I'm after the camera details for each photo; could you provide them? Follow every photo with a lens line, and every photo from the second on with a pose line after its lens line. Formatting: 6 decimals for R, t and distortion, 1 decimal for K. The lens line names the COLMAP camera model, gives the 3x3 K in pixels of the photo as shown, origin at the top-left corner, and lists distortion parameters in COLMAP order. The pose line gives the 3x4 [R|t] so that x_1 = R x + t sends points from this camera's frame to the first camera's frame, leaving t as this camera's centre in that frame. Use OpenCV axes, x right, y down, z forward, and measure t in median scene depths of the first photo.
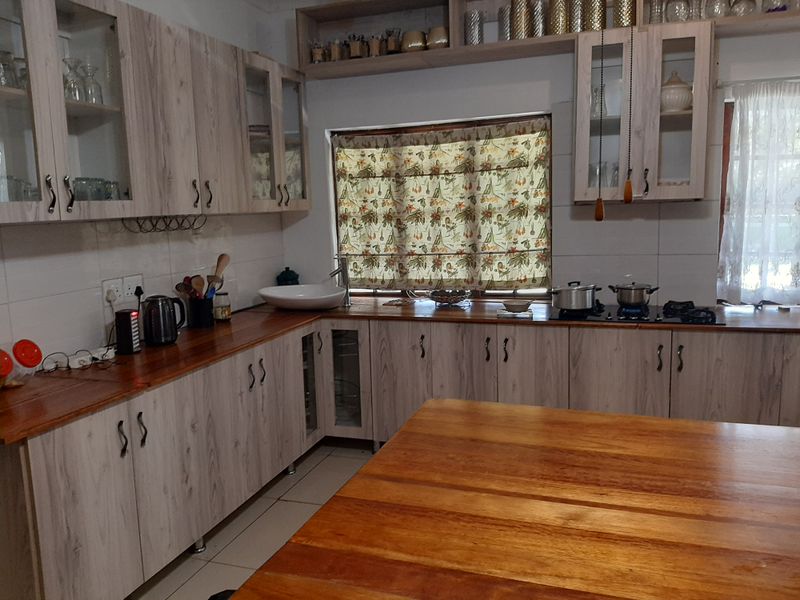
lens RADIAL K [[616.7, 0, 420.2], [0, 616.7, 288.1], [0, 0, 1]] dist [0.073273, -0.137338]
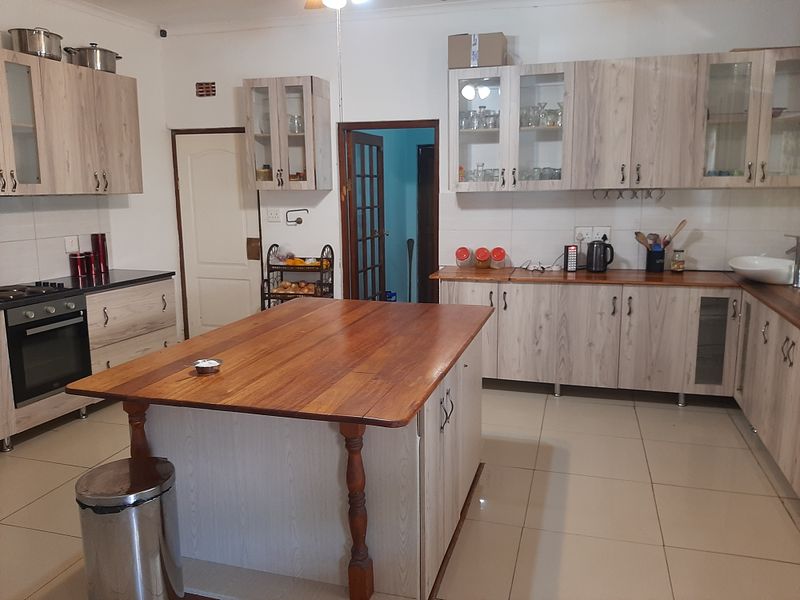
lens RADIAL K [[616.7, 0, 420.2], [0, 616.7, 288.1], [0, 0, 1]] dist [0.073273, -0.137338]
pose [[0.049032, 0.187880, -0.980967, 1.114982], [-0.123407, 0.975763, 0.180715, -0.099418], [0.991144, 0.112197, 0.071029, 0.471039]]
